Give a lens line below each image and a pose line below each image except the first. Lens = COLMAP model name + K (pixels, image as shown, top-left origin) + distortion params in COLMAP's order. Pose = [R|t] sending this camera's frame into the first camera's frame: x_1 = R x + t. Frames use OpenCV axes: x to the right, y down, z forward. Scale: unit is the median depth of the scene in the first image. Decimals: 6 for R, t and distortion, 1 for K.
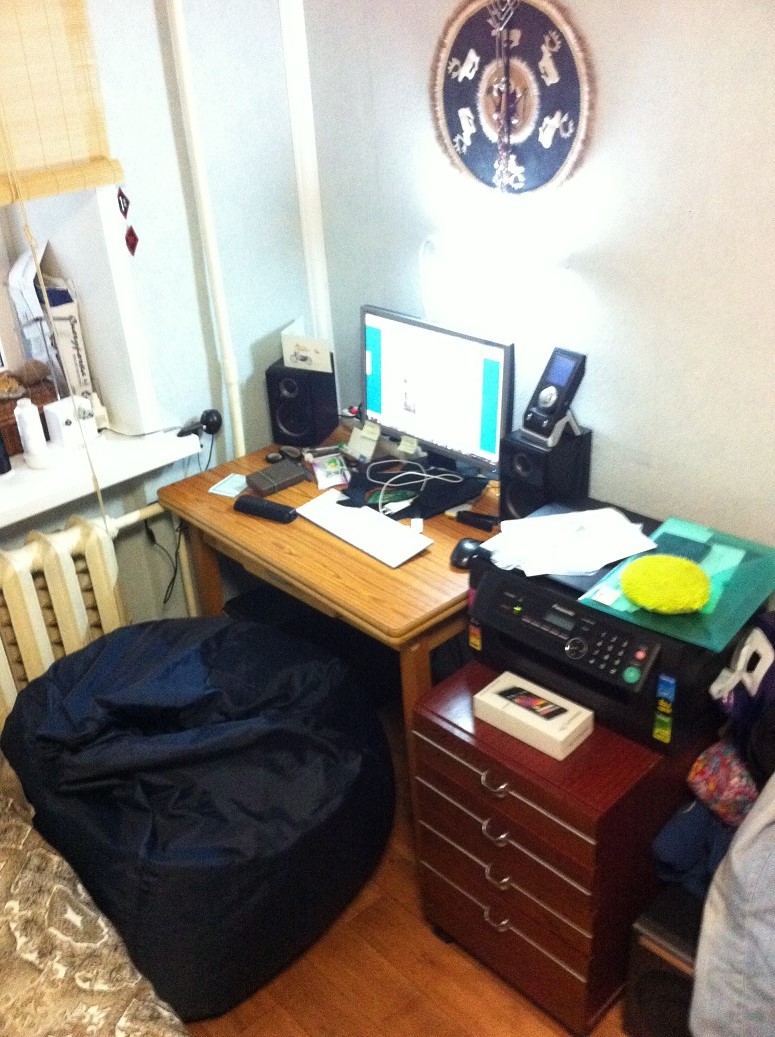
lens RADIAL K [[1022.4, 0, 387.2], [0, 1022.4, 521.1], [0, 0, 1]] dist [-0.018564, 0.000000]
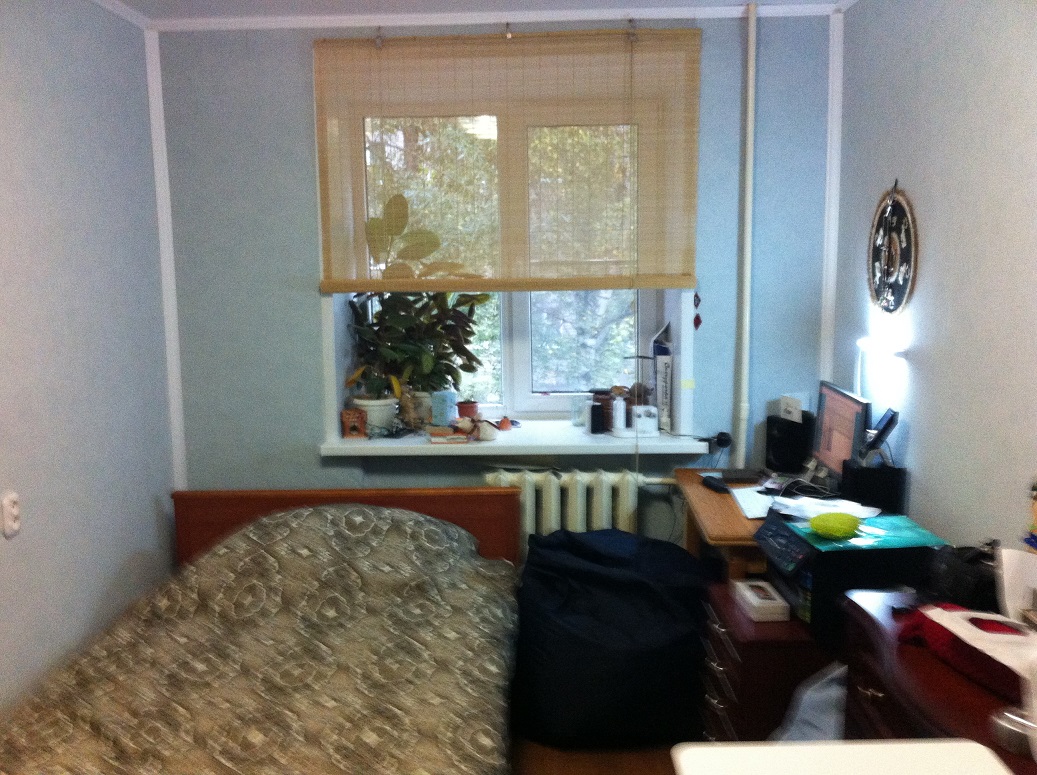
lens RADIAL K [[1022.4, 0, 518.7], [0, 1022.4, 387.0], [0, 0, 1]] dist [-0.018564, 0.000000]
pose [[0.722080, 0.151741, -0.674964, 0.753008], [-0.355355, 0.918455, -0.173679, 0.248220], [0.593569, 0.365261, 0.717119, -0.405561]]
